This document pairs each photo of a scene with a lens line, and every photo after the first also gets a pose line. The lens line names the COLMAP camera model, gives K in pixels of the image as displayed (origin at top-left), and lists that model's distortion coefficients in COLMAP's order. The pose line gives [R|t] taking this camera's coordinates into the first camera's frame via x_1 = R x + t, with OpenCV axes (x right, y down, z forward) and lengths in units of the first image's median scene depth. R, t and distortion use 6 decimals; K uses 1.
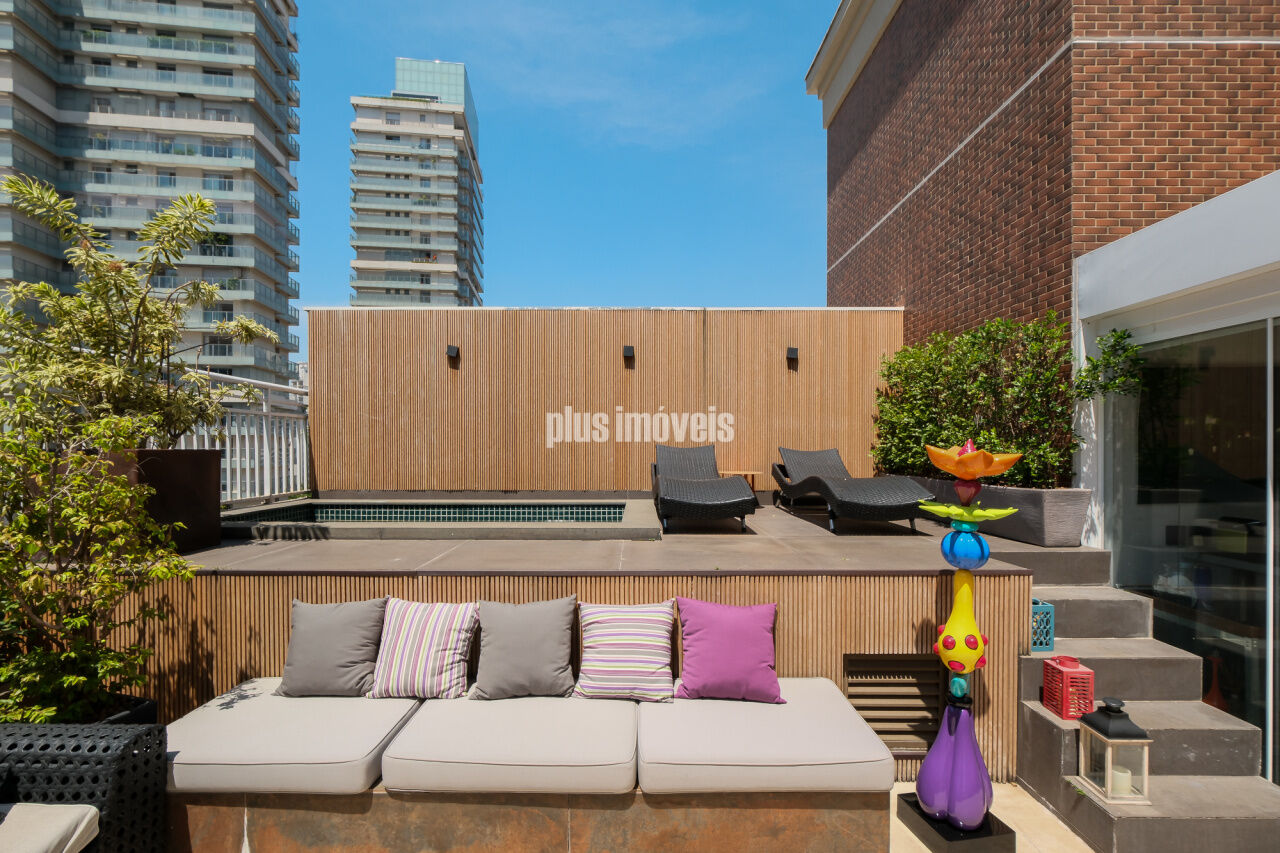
lens RADIAL K [[565.8, 0, 634.3], [0, 565.8, 448.2], [0, 0, 1]] dist [-0.002605, 0.000835]
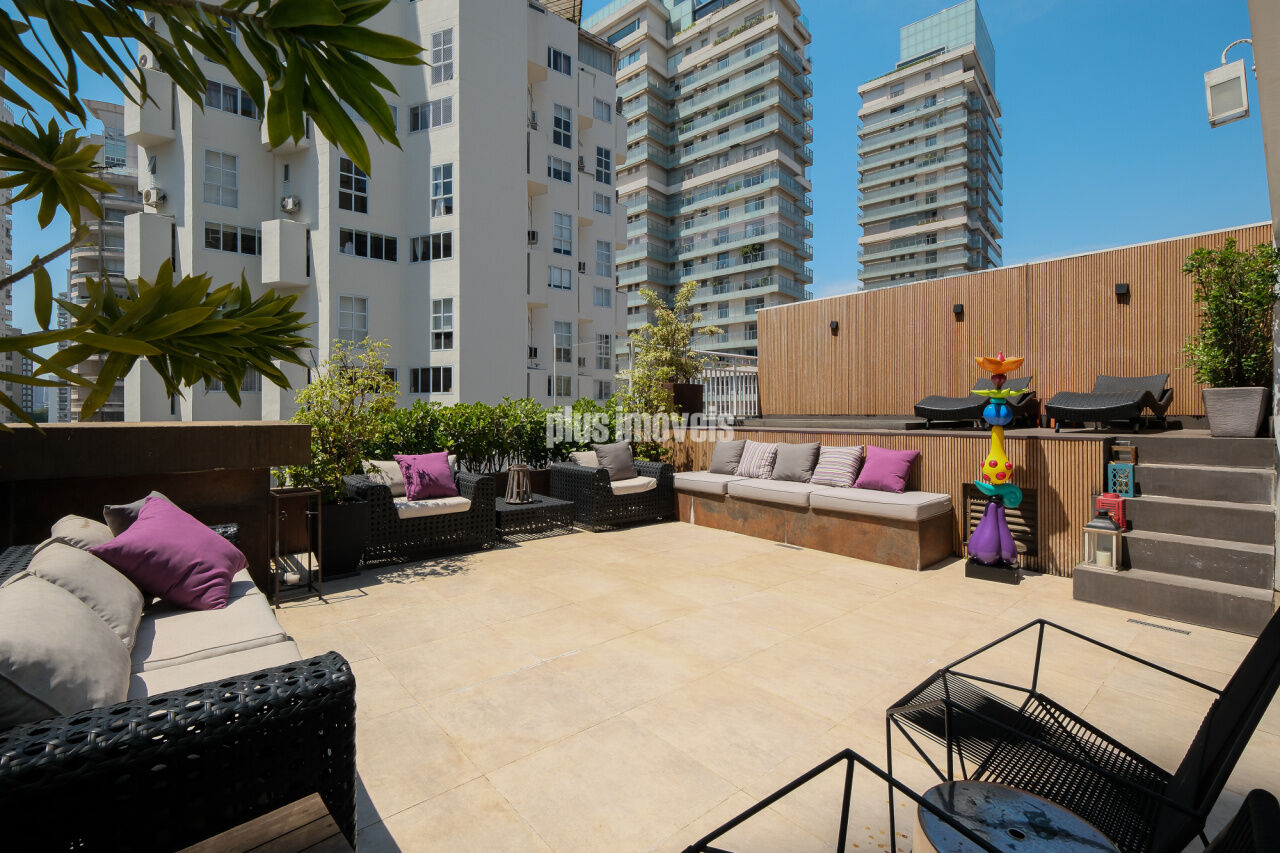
lens RADIAL K [[564.1, 0, 632.7], [0, 564.1, 413.8], [0, 0, 1]] dist [-0.001674, -0.000720]
pose [[0.651879, -0.001483, -0.758321, 0.058036], [0.000210, 0.999998, -0.001775, 0.008928], [0.758323, 0.000998, 0.651879, -0.050066]]
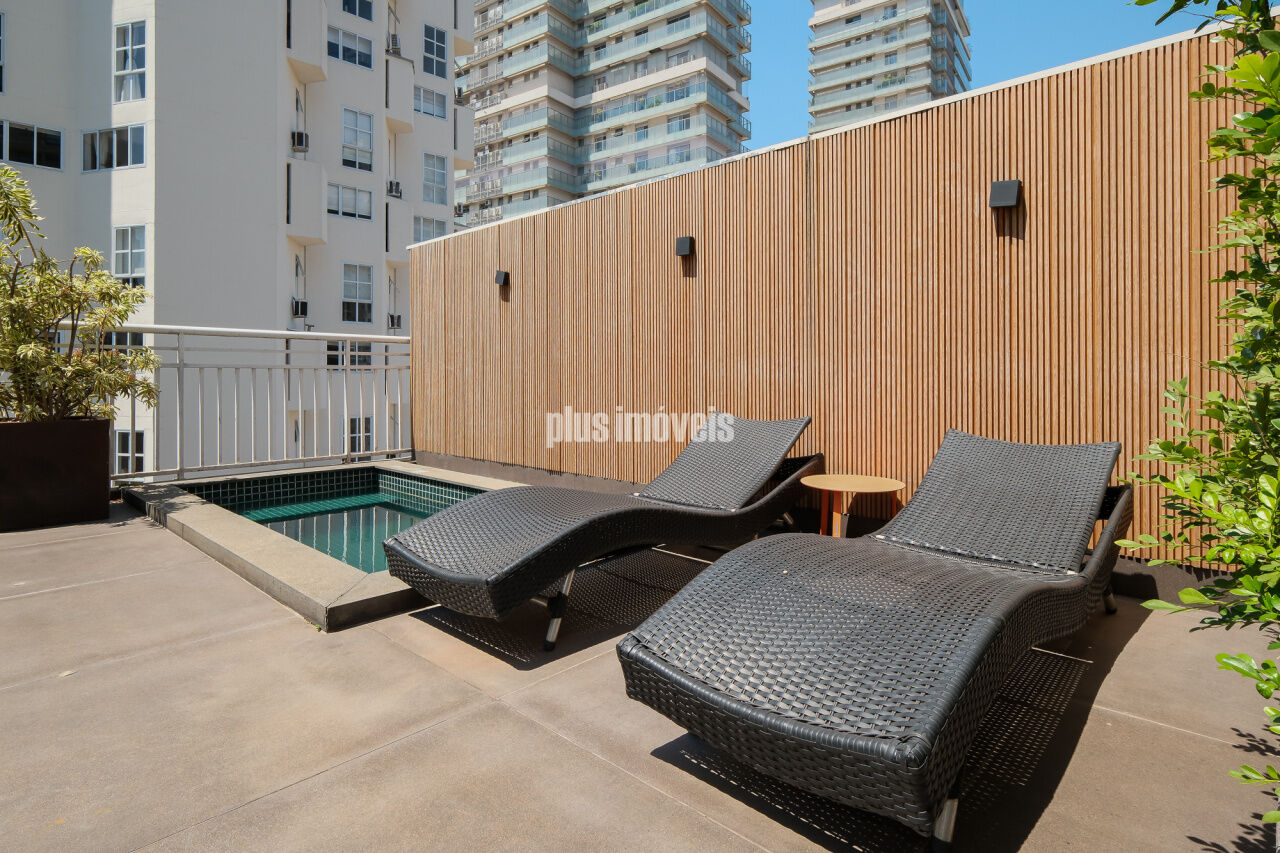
lens RADIAL K [[665.0, 0, 636.5], [0, 665.0, 372.2], [0, 0, 1]] dist [-0.000824, 0.000377]
pose [[0.726323, -0.005974, -0.687327, 0.049023], [0.002420, 0.999978, -0.006133, -0.004831], [0.687349, 0.002791, 0.726322, 0.057495]]
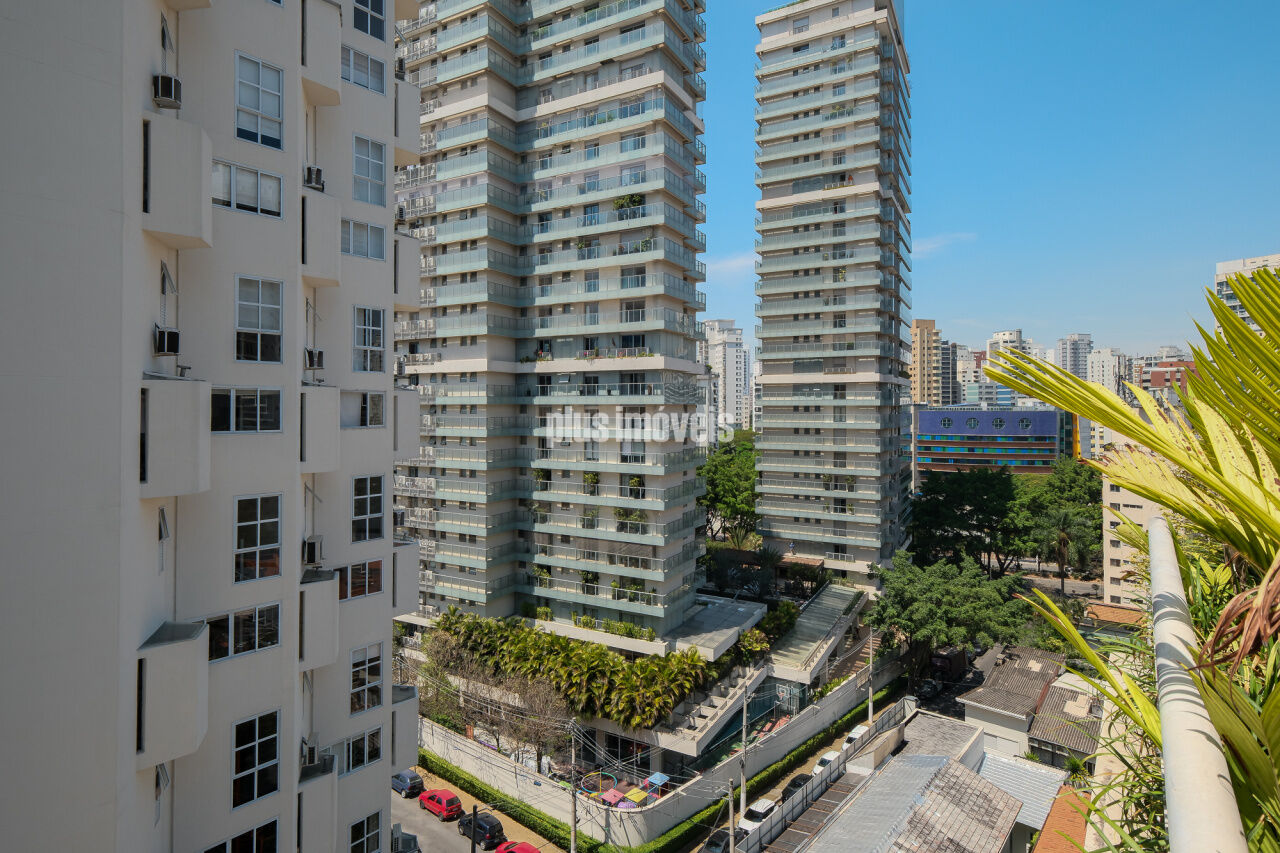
lens RADIAL K [[651.8, 0, 630.0], [0, 651.8, 402.8], [0, 0, 1]] dist [0.003254, 0.000701]
pose [[0.796509, -0.003089, -0.604619, -0.070579], [0.000390, 0.999989, -0.004595, -0.021002], [0.604627, 0.003424, 0.796502, 0.114512]]
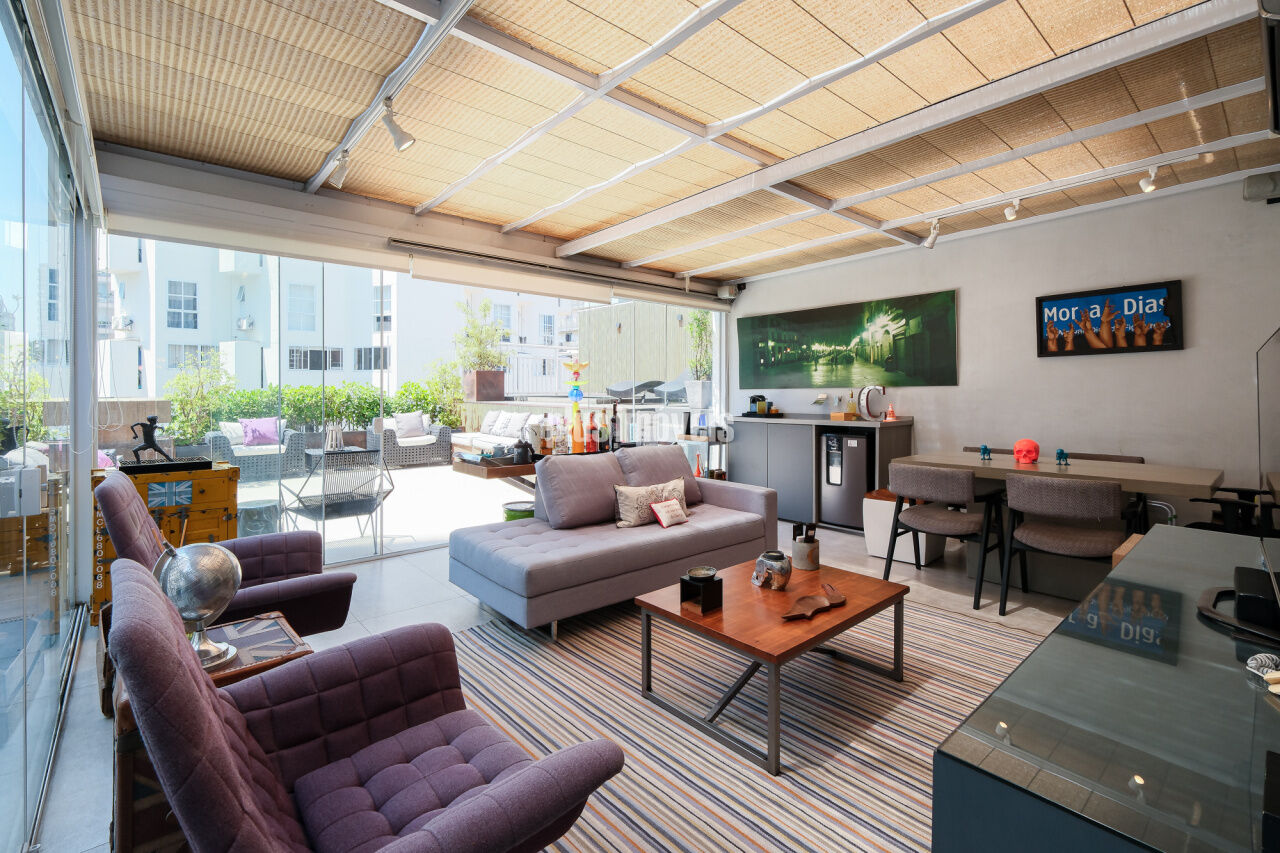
lens RADIAL K [[582.8, 0, 638.8], [0, 582.8, 387.7], [0, 0, 1]] dist [0.003033, 0.000376]
pose [[0.657962, 0.001321, -0.753050, 0.158266], [-0.002264, 0.999997, -0.000224, 0.006711], [0.753047, 0.001852, 0.657964, -0.040980]]
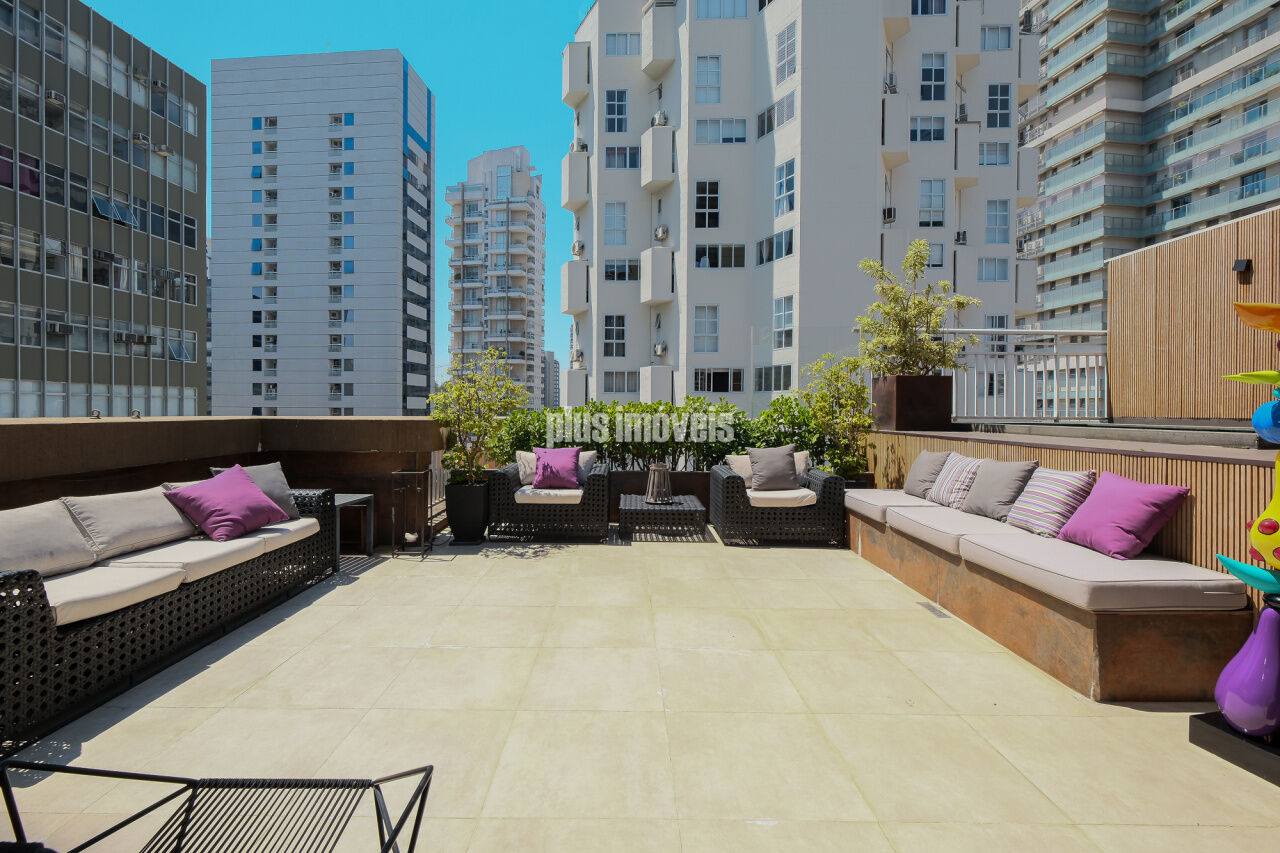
lens RADIAL K [[564.2, 0, 625.2], [0, 564.2, 416.8], [0, 0, 1]] dist [-0.002695, 0.000388]
pose [[0.001518, 0.009681, -0.999952, 0.069149], [-0.008451, 0.999918, 0.009668, 0.008498], [0.999963, 0.008436, 0.001599, 0.001249]]
